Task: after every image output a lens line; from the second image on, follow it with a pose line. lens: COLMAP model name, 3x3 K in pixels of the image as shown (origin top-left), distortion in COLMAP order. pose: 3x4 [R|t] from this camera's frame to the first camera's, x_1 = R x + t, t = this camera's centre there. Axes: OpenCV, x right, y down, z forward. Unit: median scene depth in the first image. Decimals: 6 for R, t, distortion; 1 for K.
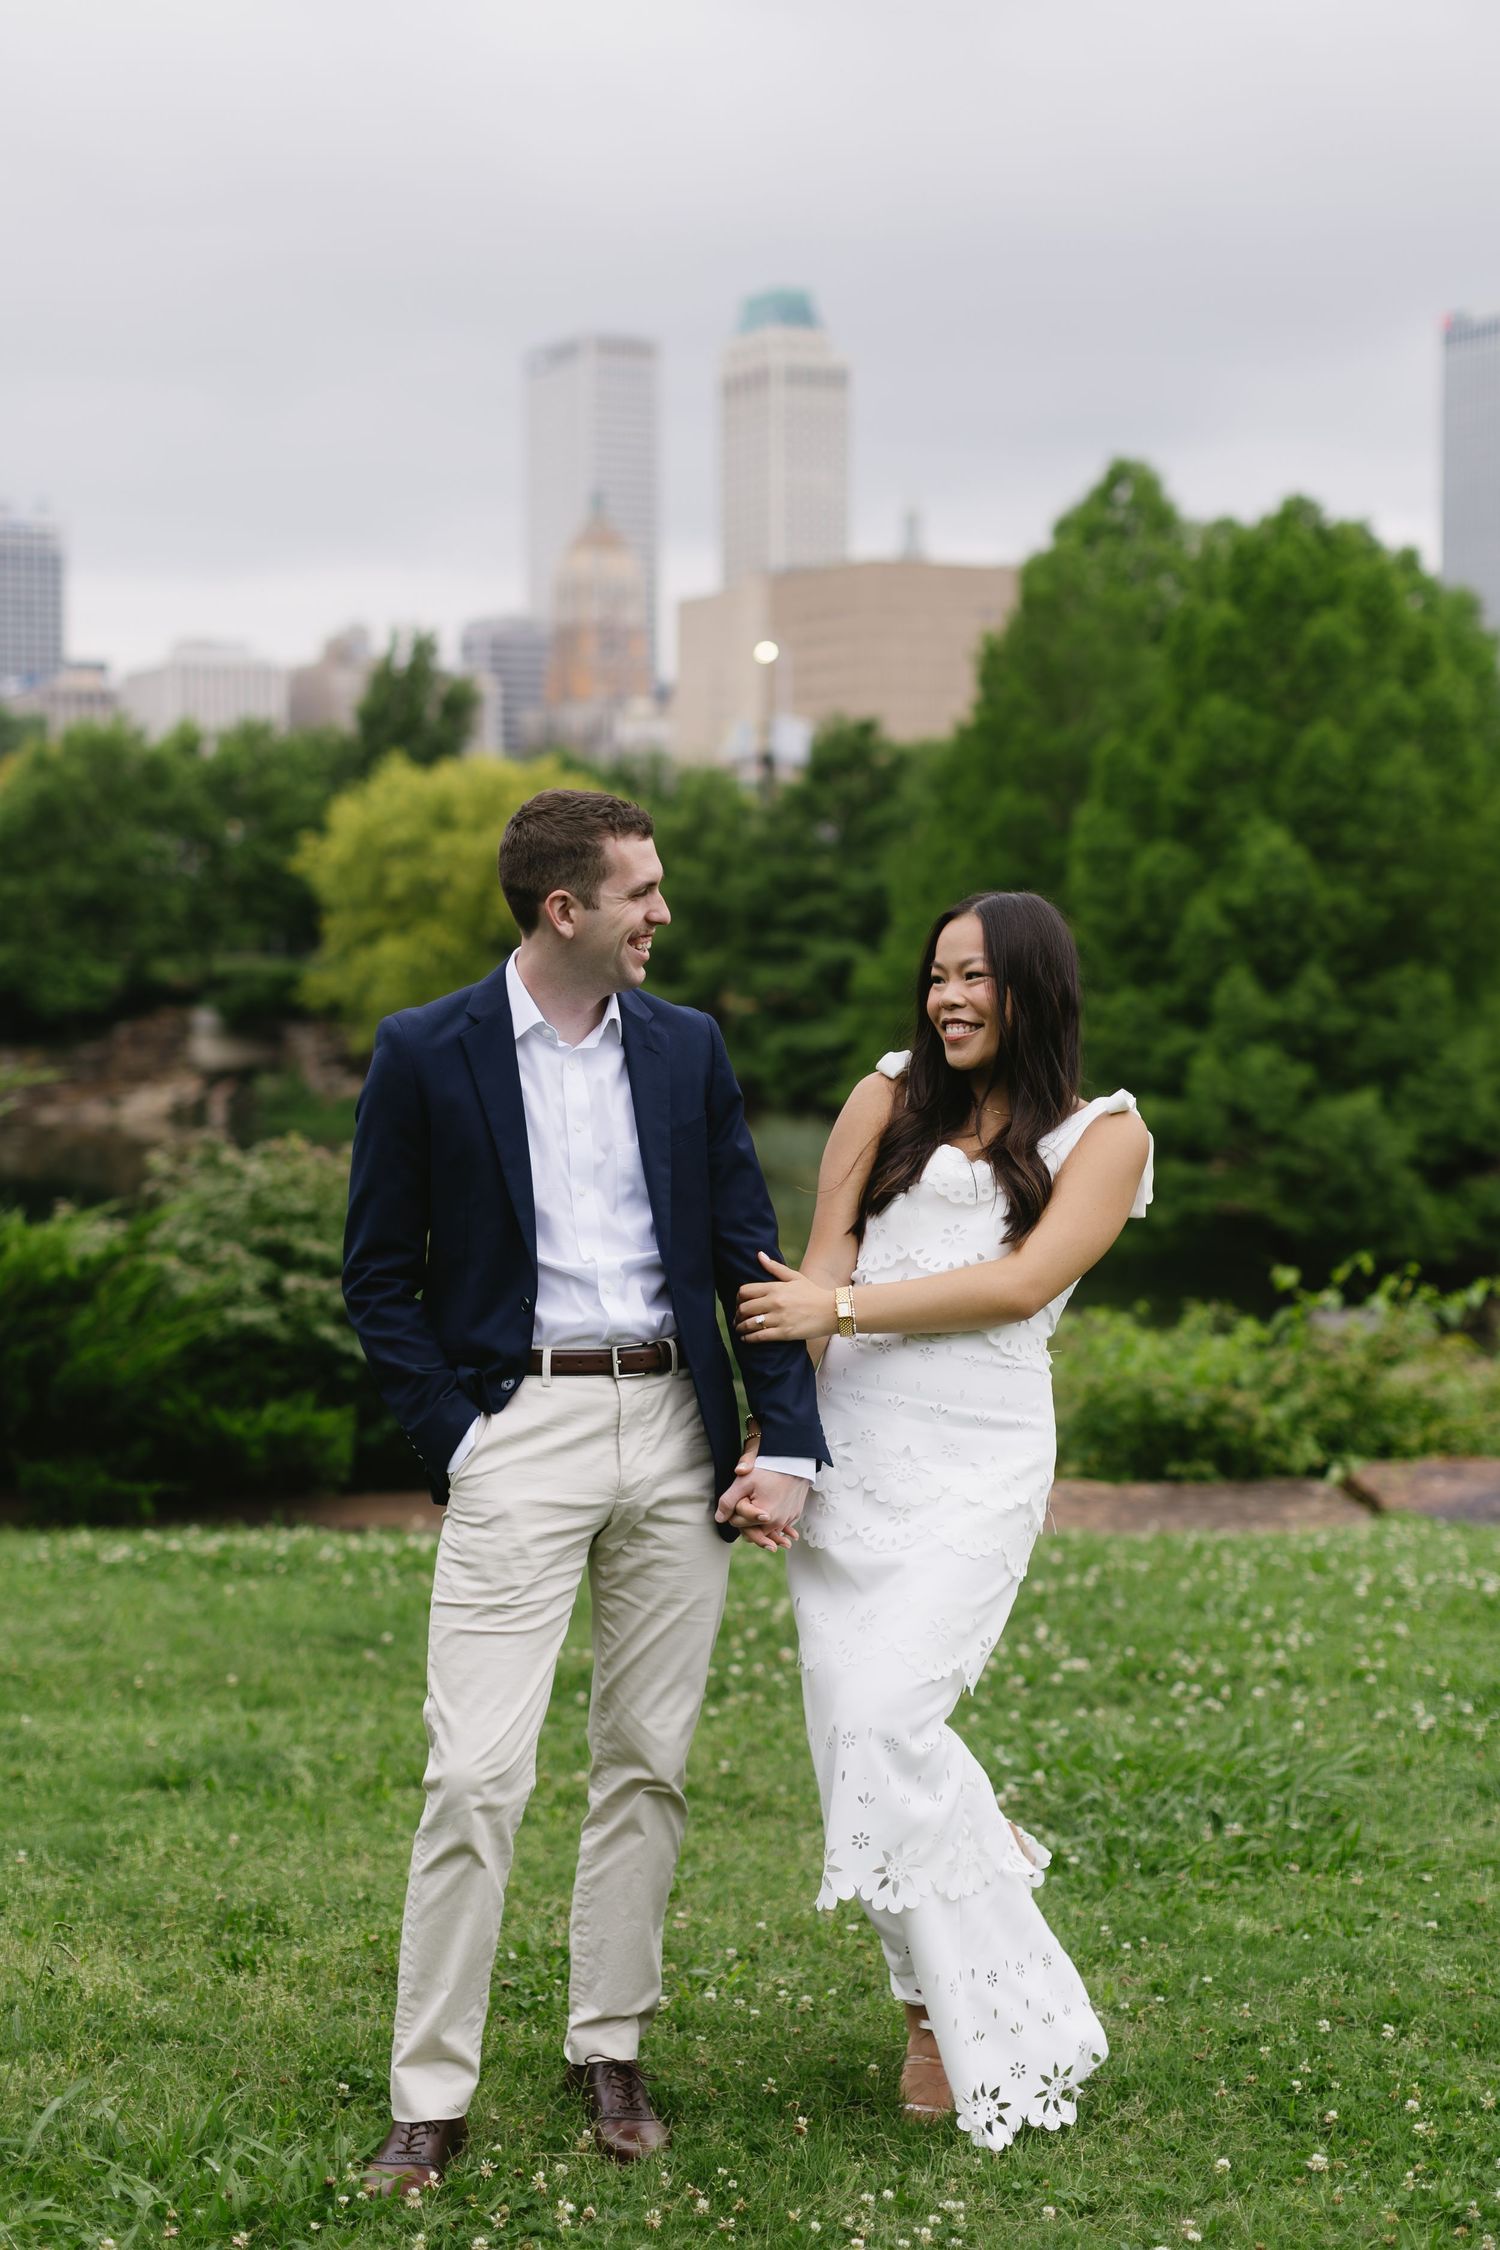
lens RADIAL K [[3367.2, 0, 673.0], [0, 3367.2, 1066.7], [0, 0, 1]] dist [0.031080, 0.016088]
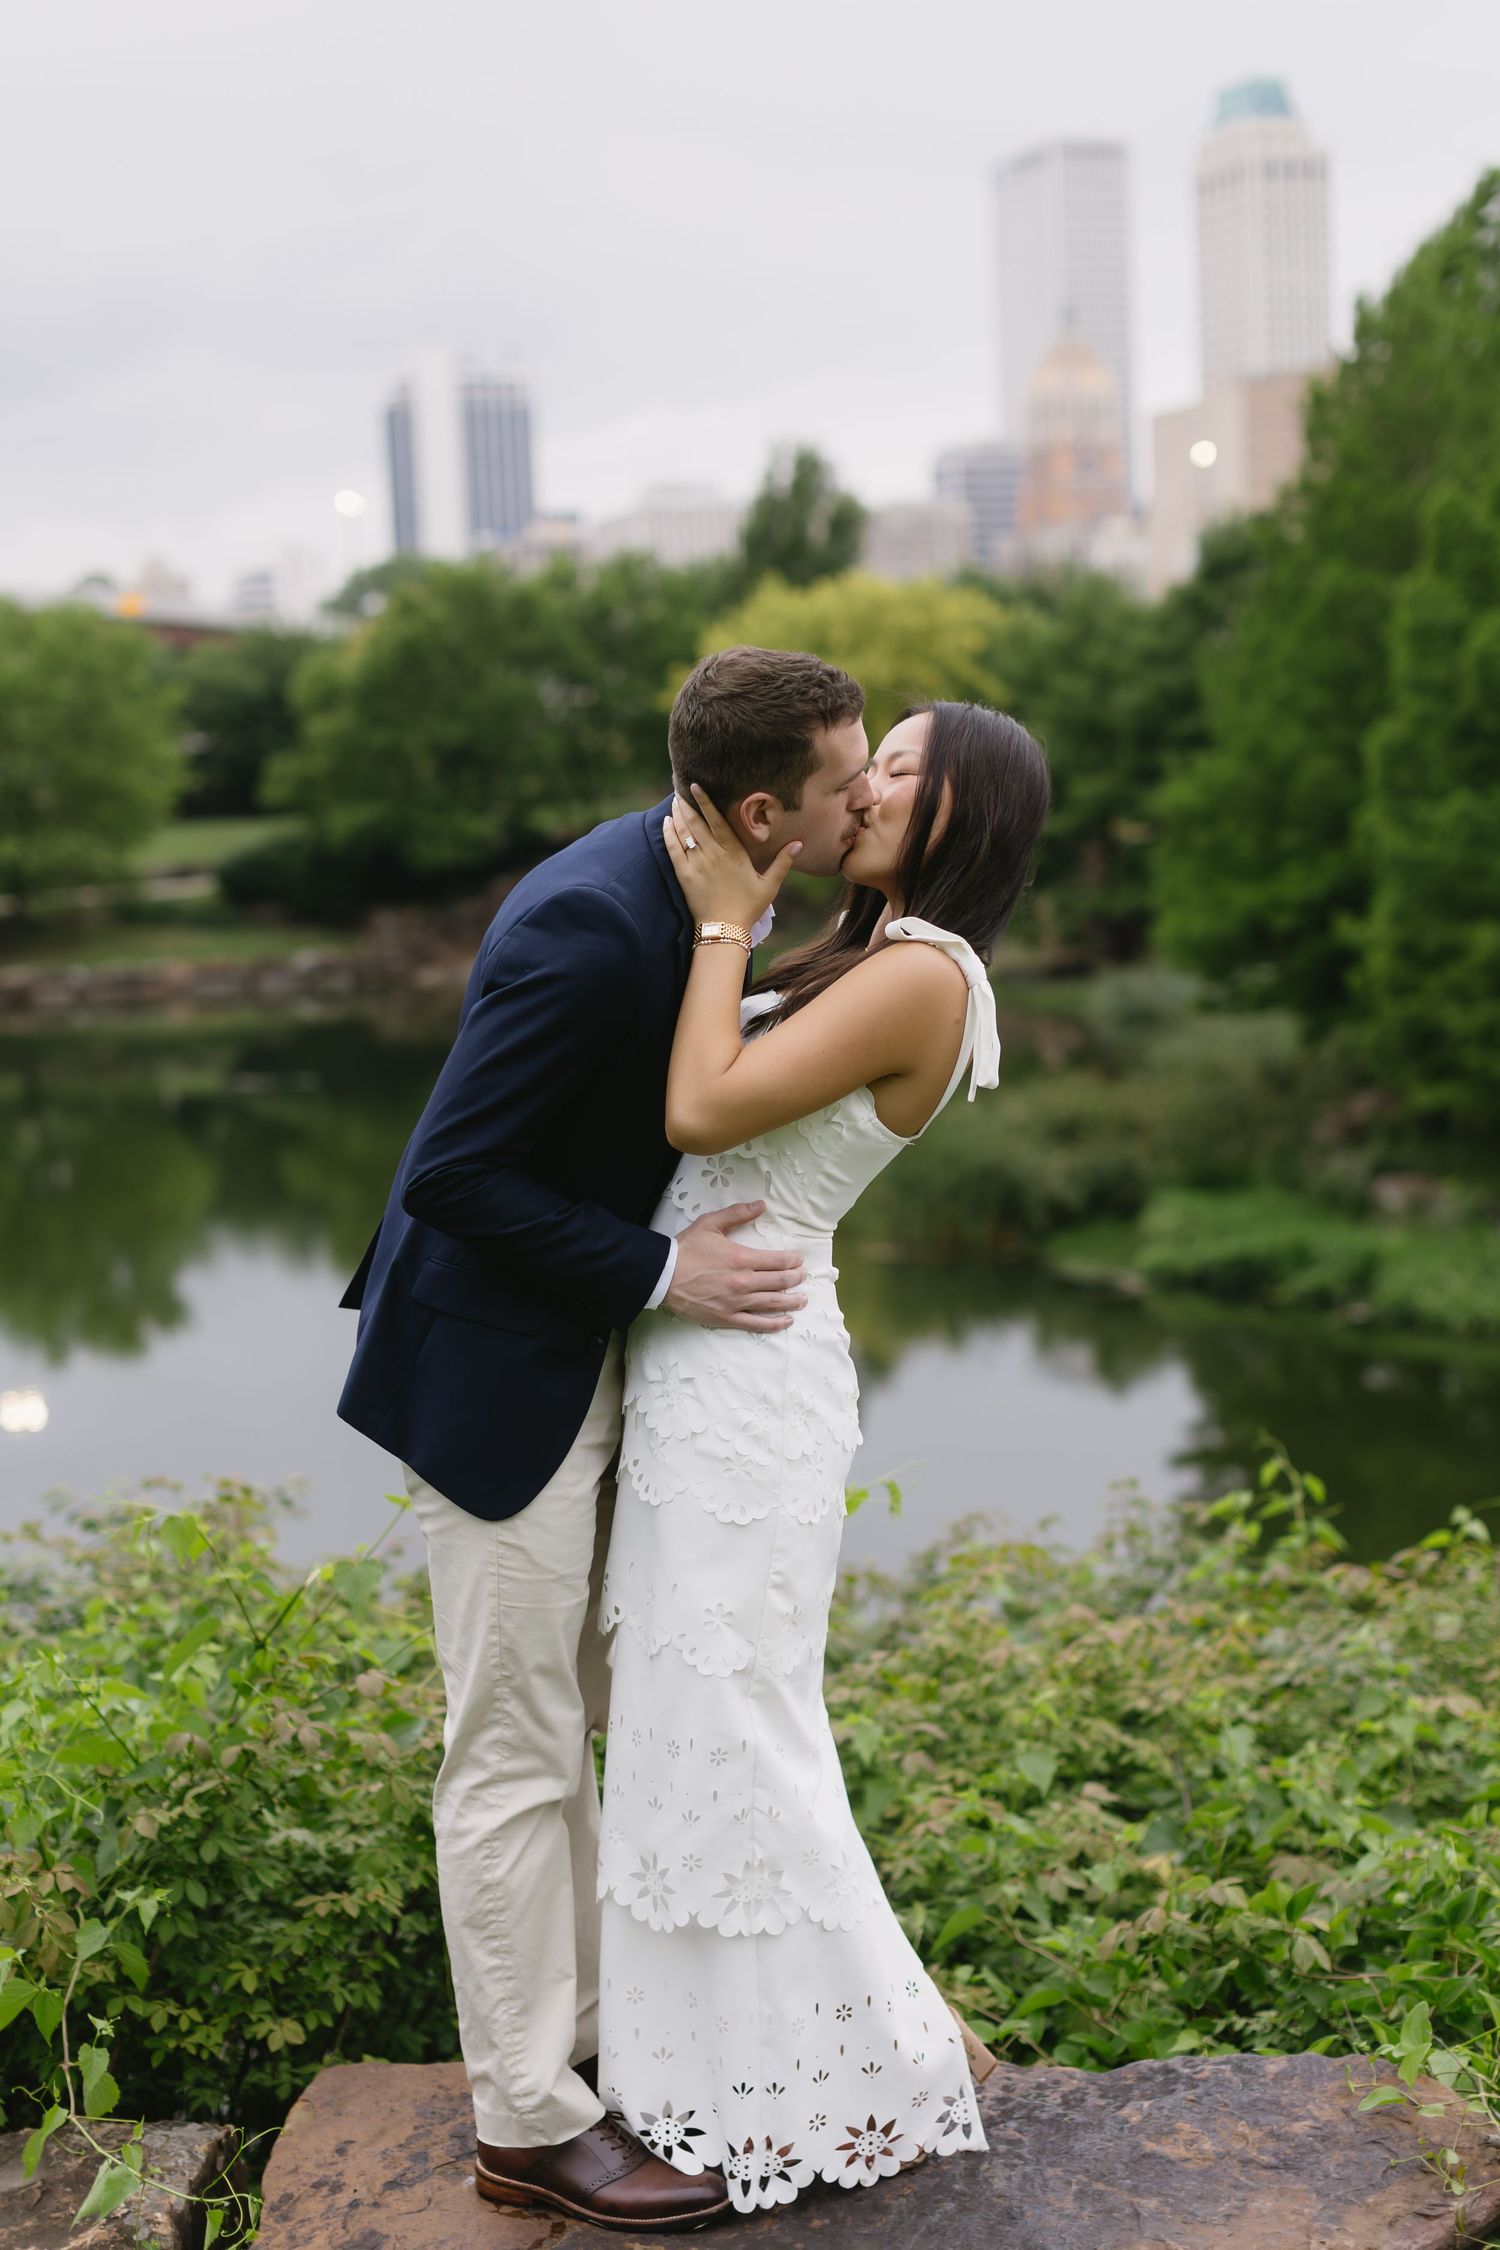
lens RADIAL K [[3263.4, 0, 747.8], [0, 3263.4, 1212.5], [0, 0, 1]] dist [-0.009029, -0.019647]
pose [[0.988975, -0.022496, -0.146367, 0.043708], [0.036135, 0.995177, 0.091203, -0.000165], [0.143609, -0.095486, 0.985017, 0.098878]]
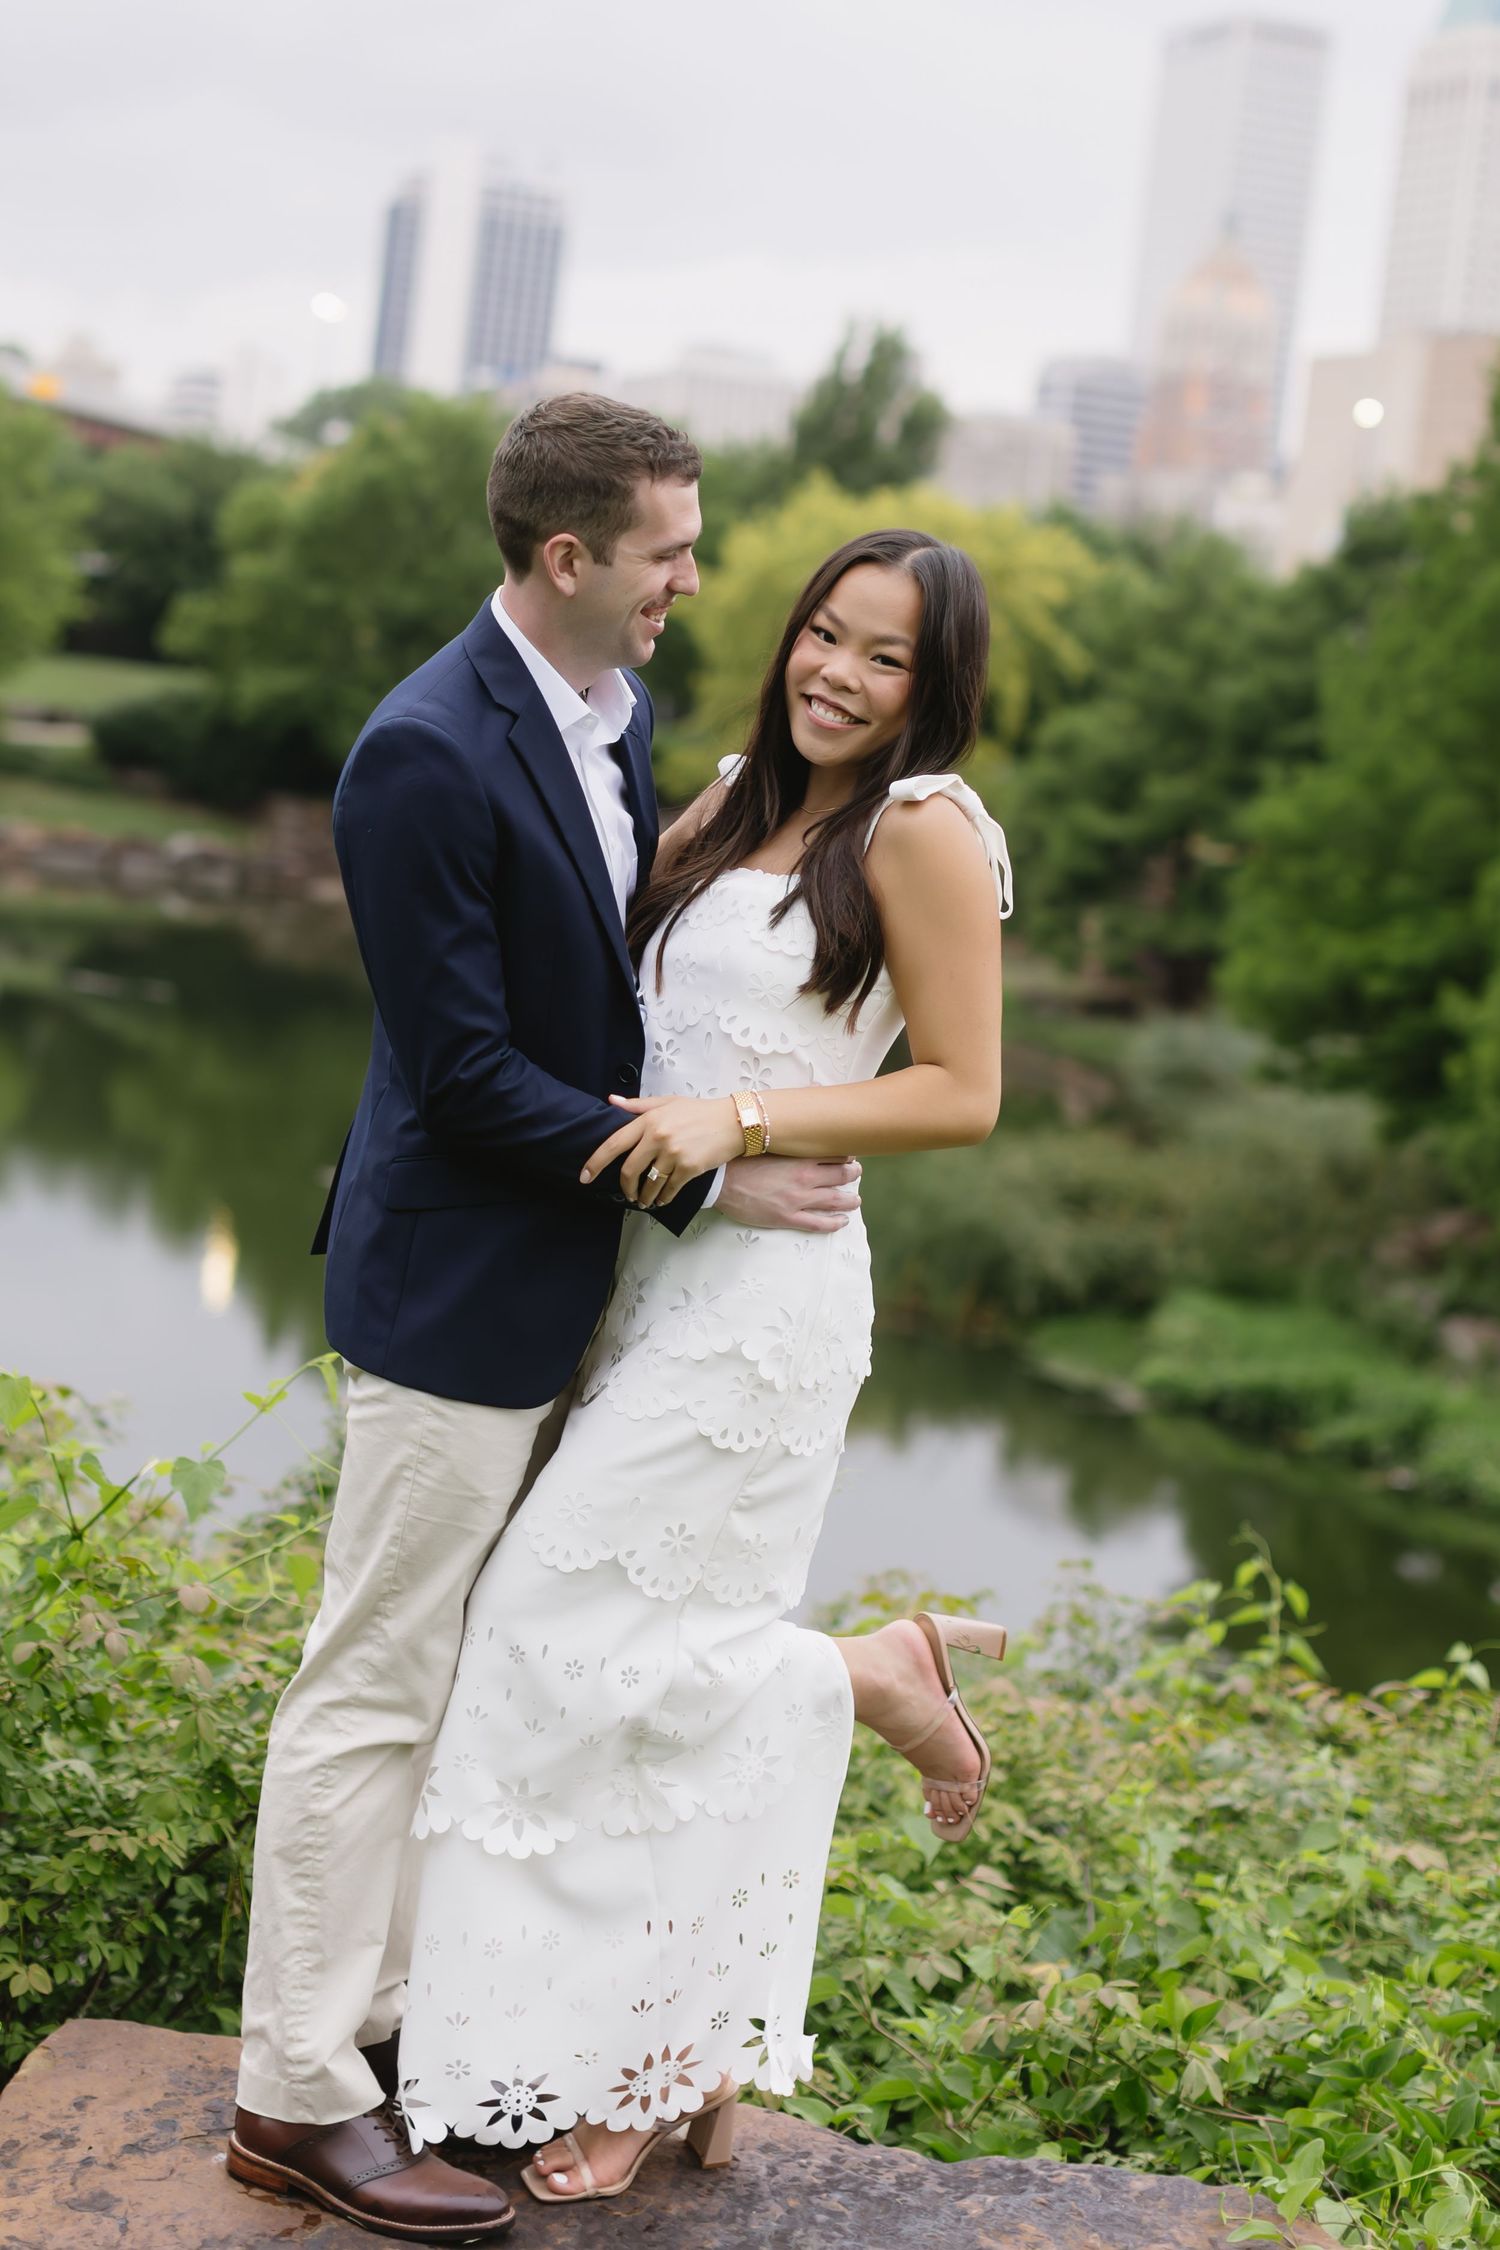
lens RADIAL K [[4062.9, 0, 661.6], [0, 4062.9, 881.8], [0, 0, 1]] dist [-0.012406, -0.035019]
pose [[0.979578, 0.122225, -0.159652, 0.044316], [-0.123429, 0.992351, 0.002388, 0.000929], [0.158722, 0.017366, 0.987171, 0.092926]]
